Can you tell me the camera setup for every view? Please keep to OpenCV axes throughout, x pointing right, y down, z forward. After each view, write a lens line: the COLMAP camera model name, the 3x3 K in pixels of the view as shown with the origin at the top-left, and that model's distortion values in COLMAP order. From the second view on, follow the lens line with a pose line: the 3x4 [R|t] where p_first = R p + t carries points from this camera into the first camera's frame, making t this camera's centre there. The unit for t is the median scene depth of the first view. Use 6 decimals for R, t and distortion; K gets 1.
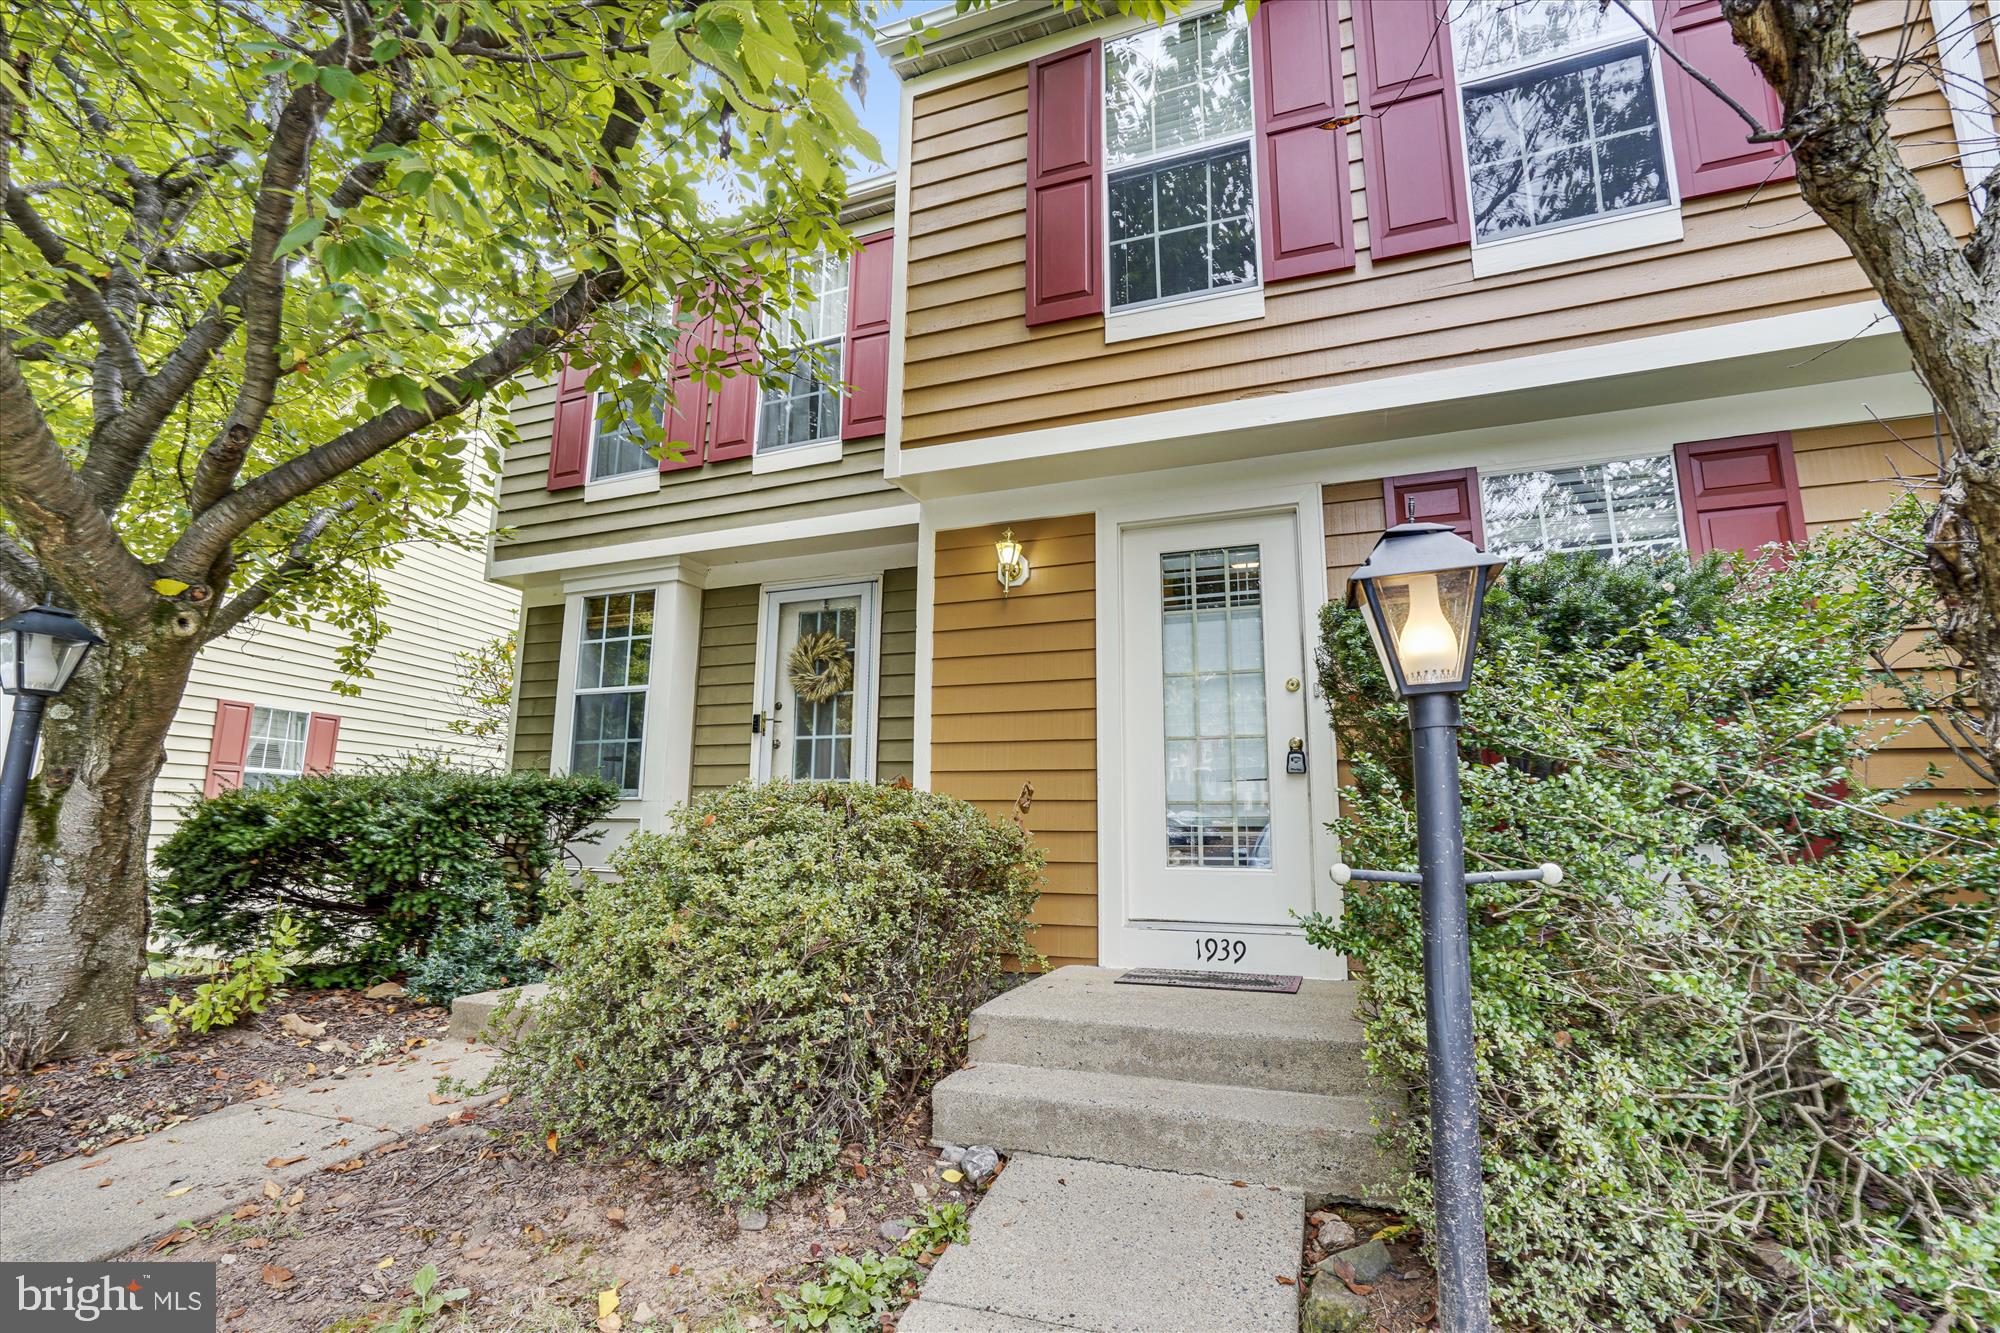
lens RADIAL K [[930.8, 0, 998.0], [0, 930.8, 674.0], [0, 0, 1]] dist [-0.038218, 0.022814]
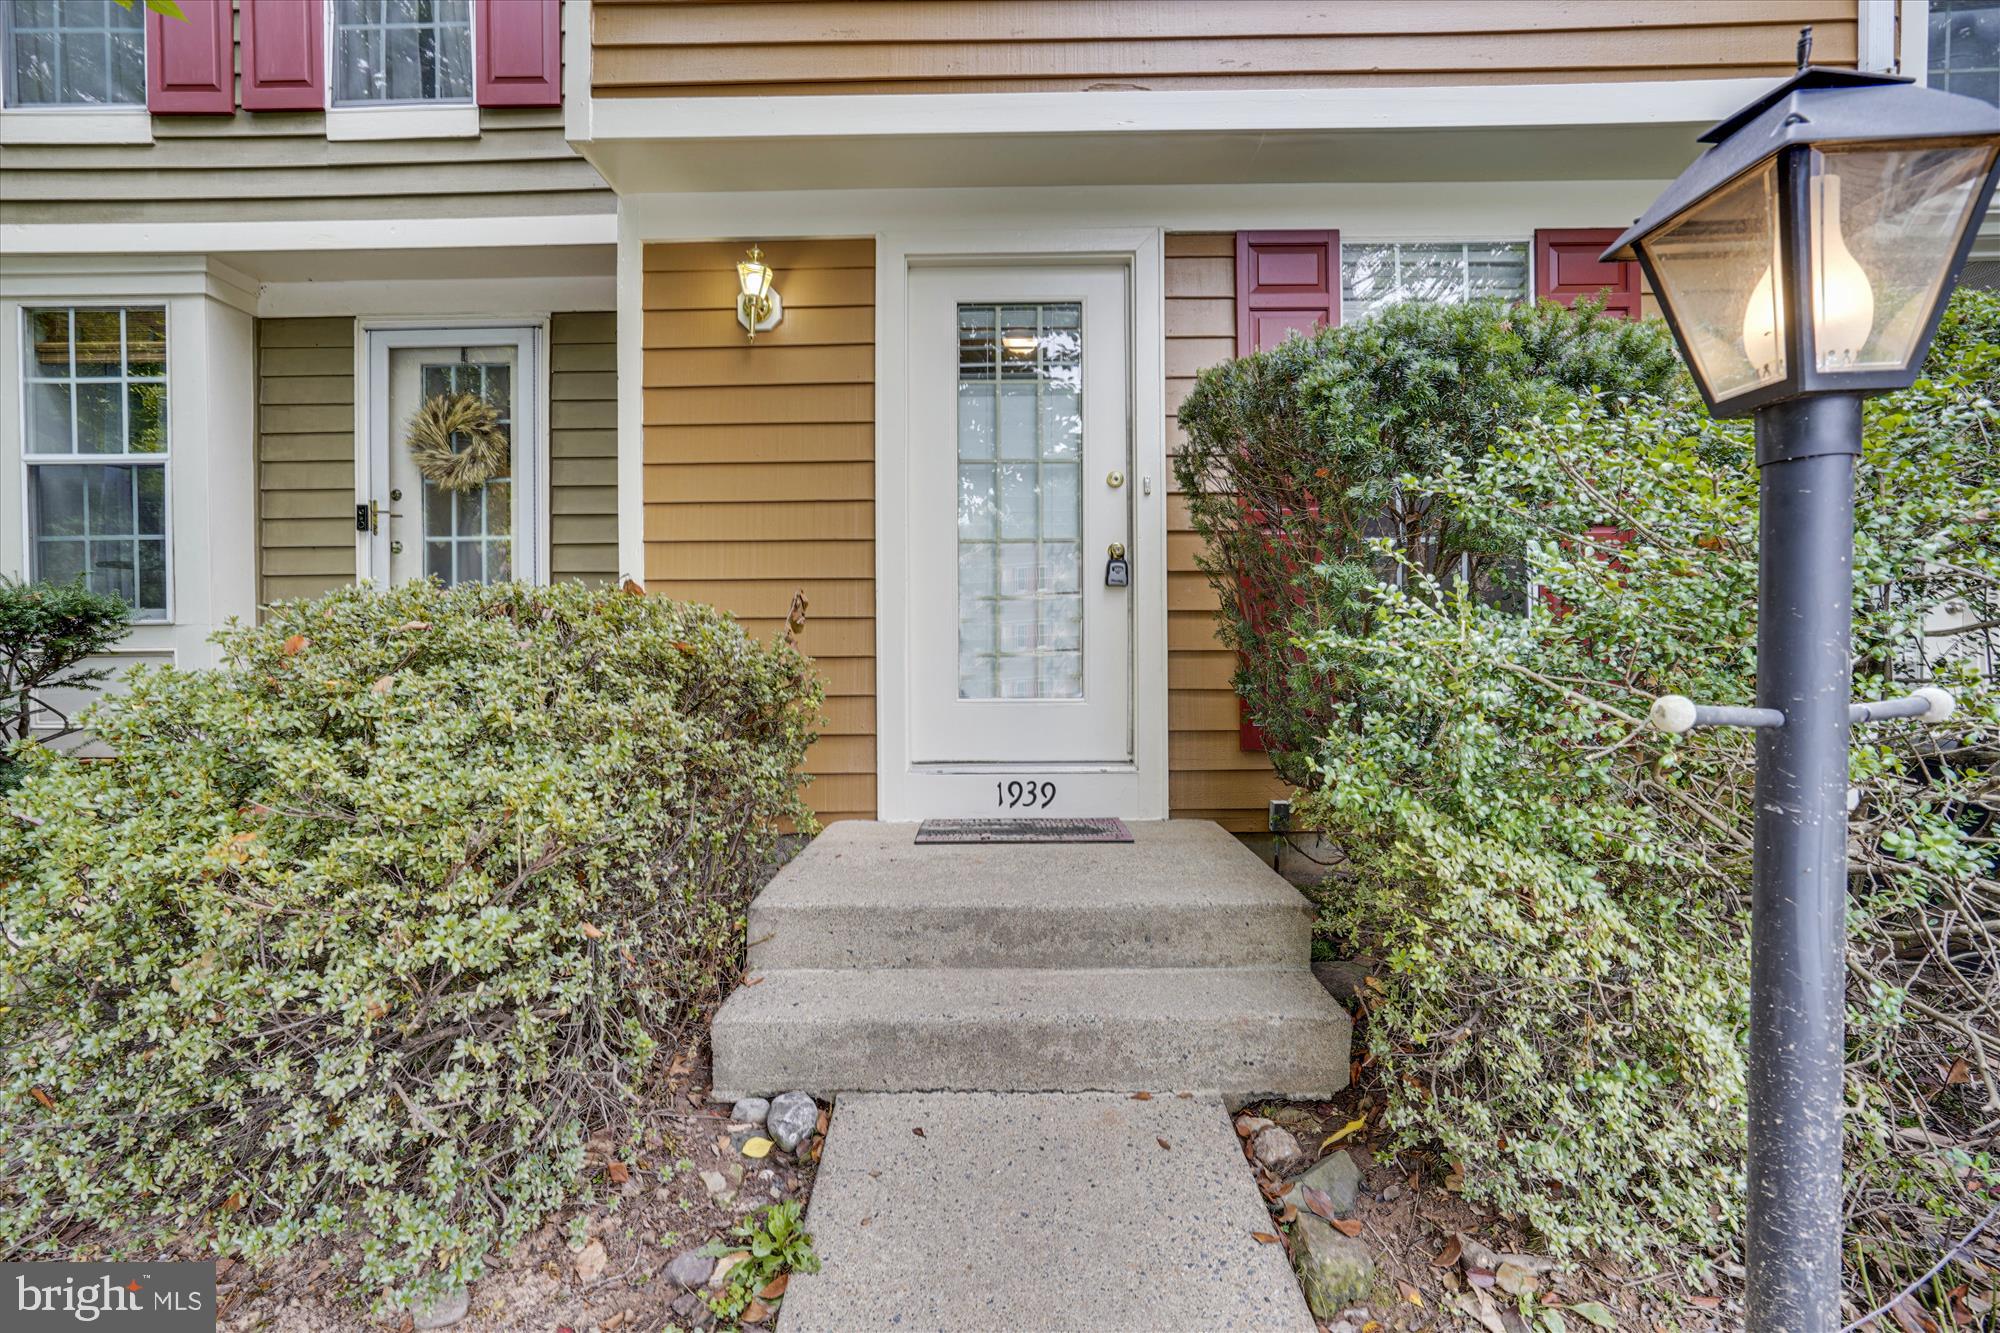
lens RADIAL K [[930.8, 0, 998.0], [0, 930.8, 674.0], [0, 0, 1]] dist [-0.038218, 0.022814]
pose [[0.937407, -0.020357, 0.347641, -0.101505], [-0.042925, 0.983922, 0.173363, 0.058073], [-0.345580, -0.177434, 0.921462, 0.321637]]
